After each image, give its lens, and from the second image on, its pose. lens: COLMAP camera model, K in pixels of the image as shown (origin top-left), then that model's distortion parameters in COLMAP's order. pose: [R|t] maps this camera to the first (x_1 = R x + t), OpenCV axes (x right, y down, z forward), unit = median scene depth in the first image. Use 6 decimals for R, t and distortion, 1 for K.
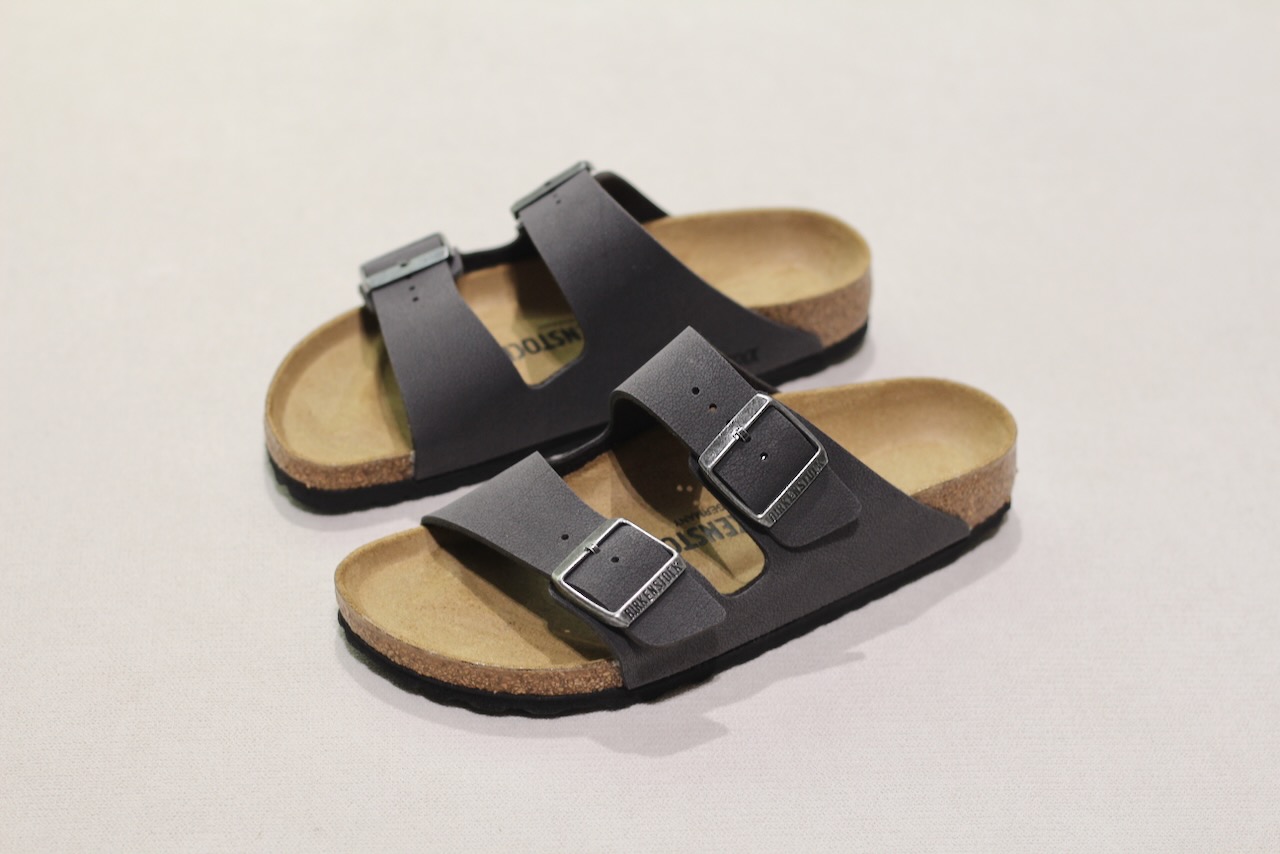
lens RADIAL K [[3161.1, 0, 640.0], [0, 3161.1, 427.0], [0, 0, 1]] dist [-0.124013, -0.093716]
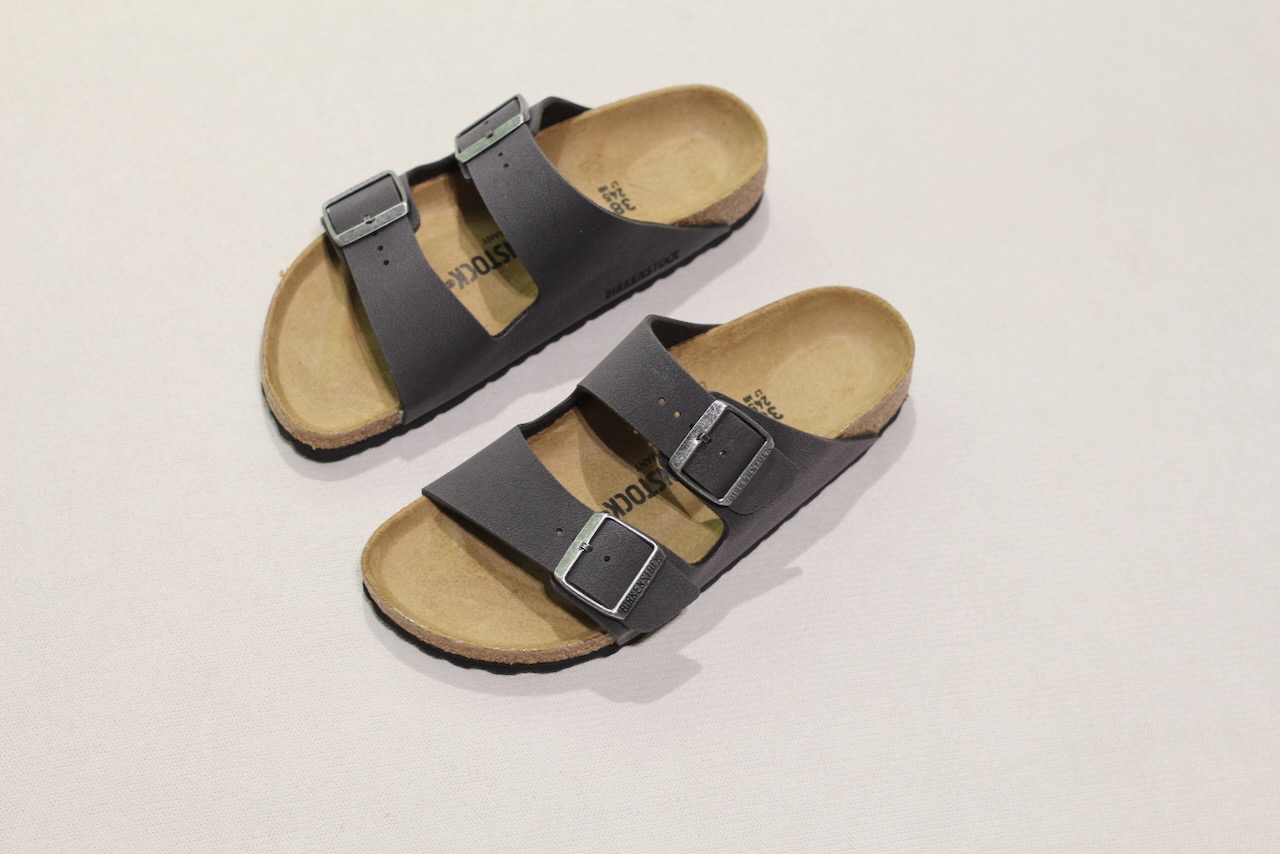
lens RADIAL K [[3161.1, 0, 640.0], [0, 3161.1, 427.0], [0, 0, 1]] dist [-0.124013, -0.093716]
pose [[0.989945, -0.085727, 0.112516, -0.119572], [0.035580, 0.920765, 0.388493, -0.444615], [-0.136905, -0.380583, 0.914557, -0.069771]]
